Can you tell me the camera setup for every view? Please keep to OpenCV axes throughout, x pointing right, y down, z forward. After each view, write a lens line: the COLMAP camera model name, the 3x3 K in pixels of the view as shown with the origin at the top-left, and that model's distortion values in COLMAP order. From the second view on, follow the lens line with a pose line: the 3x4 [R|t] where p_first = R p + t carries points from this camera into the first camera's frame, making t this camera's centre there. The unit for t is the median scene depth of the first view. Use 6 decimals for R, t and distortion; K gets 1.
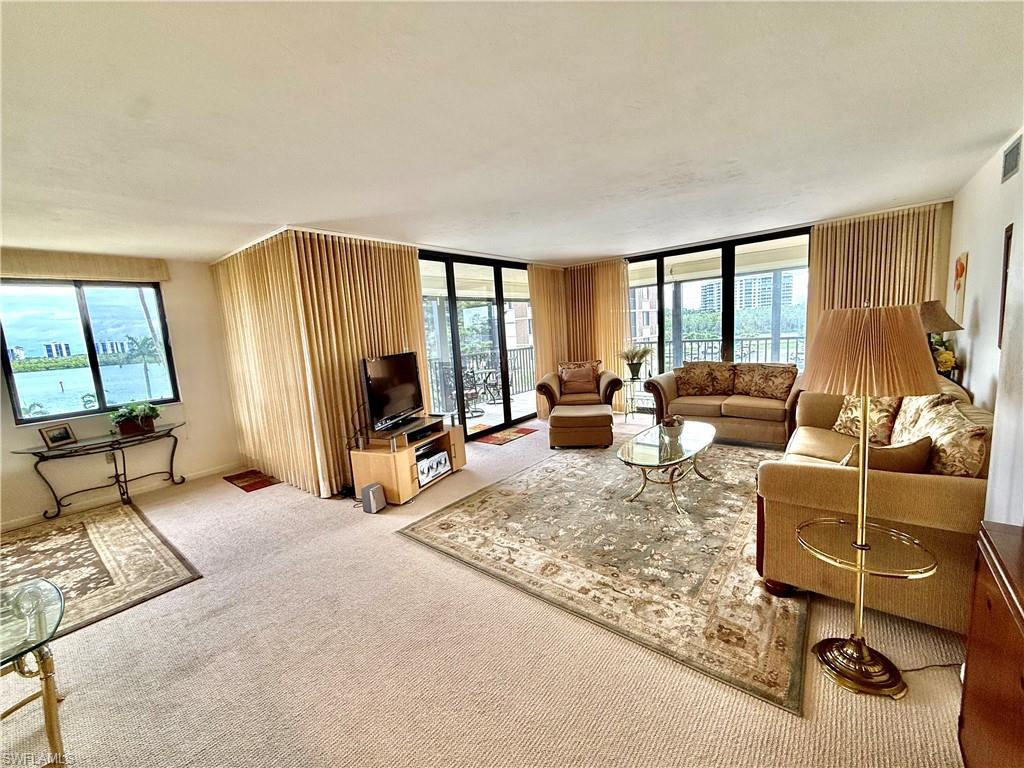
lens RADIAL K [[411.5, 0, 511.2], [0, 411.5, 388.3], [0, 0, 1]] dist [-0.000073, 0.000002]
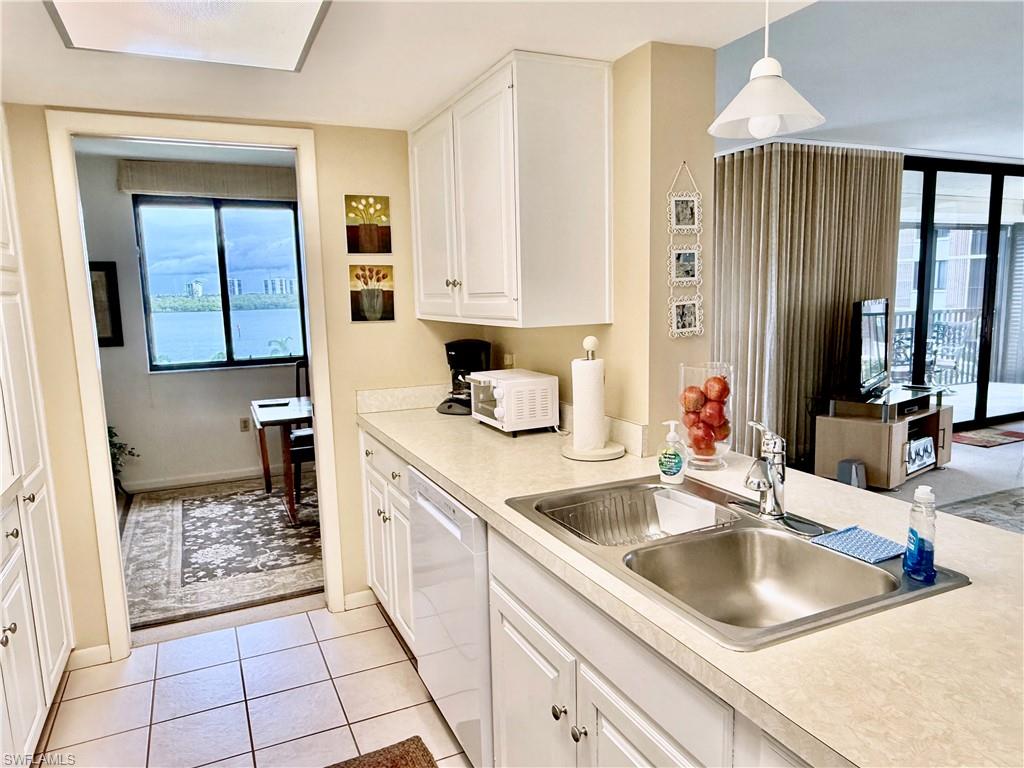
lens RADIAL K [[688.0, 0, 514.4], [0, 688.0, 394.1], [0, 0, 1]] dist [-0.001725, -0.000736]
pose [[0.898880, 0.104683, -0.425506, -0.303949], [-0.092596, 0.994495, 0.049056, 0.084441], [0.428299, -0.004695, 0.903625, -0.400929]]
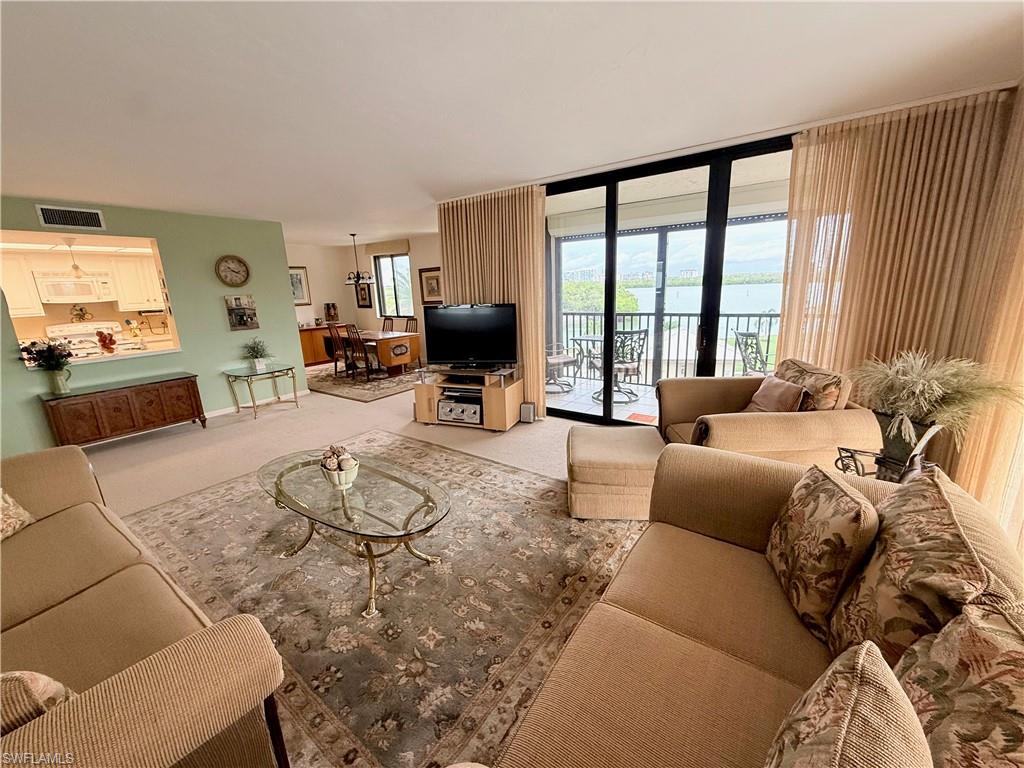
lens RADIAL K [[416.6, 0, 512.0], [0, 416.6, 384.0], [0, 0, 1]] dist [-0.001529, -0.000090]
pose [[0.057586, 0.288640, -0.955704, 0.785333], [-0.106536, 0.953603, 0.281586, -0.188097], [0.992640, 0.085602, 0.085665, 0.951300]]
